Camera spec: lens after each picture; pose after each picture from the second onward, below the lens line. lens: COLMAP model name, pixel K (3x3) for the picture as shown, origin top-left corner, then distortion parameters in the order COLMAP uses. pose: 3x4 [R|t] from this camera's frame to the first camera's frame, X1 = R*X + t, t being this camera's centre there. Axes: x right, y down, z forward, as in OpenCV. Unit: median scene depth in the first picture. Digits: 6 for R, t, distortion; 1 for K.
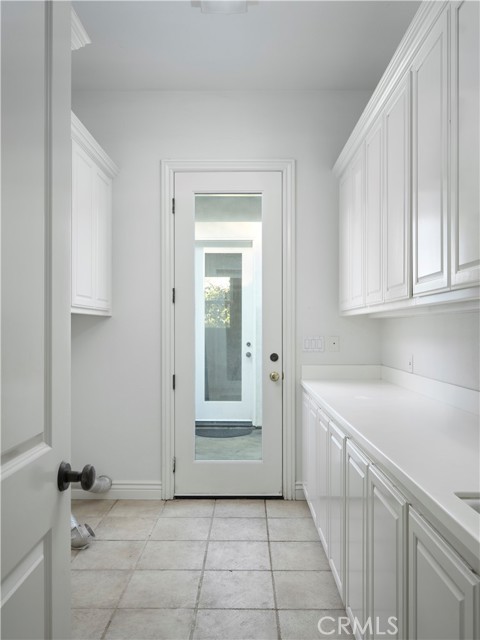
lens RADIAL K [[495.1, 0, 240.4], [0, 495.1, 334.0], [0, 0, 1]] dist [0.046116, -0.077348]
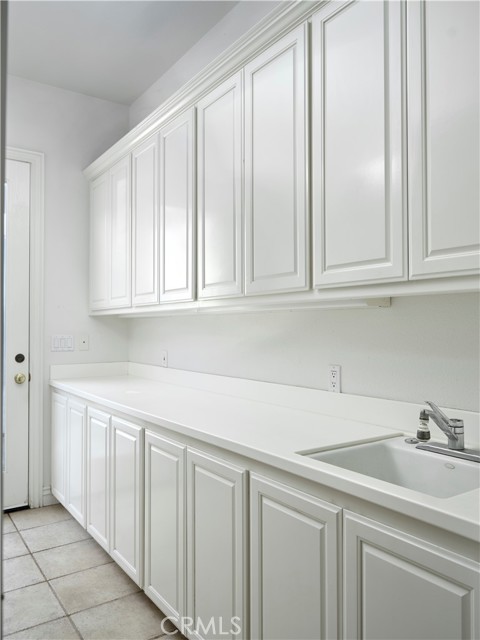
lens RADIAL K [[486.2, 0, 240.0], [0, 486.2, 320.0], [0, 0, 1]] dist [-0.003863, 0.003584]
pose [[0.812177, 0.010004, 0.583326, -0.164745], [0.005917, 0.999660, -0.025383, 0.001254], [-0.583381, 0.024067, 0.811842, 0.015322]]
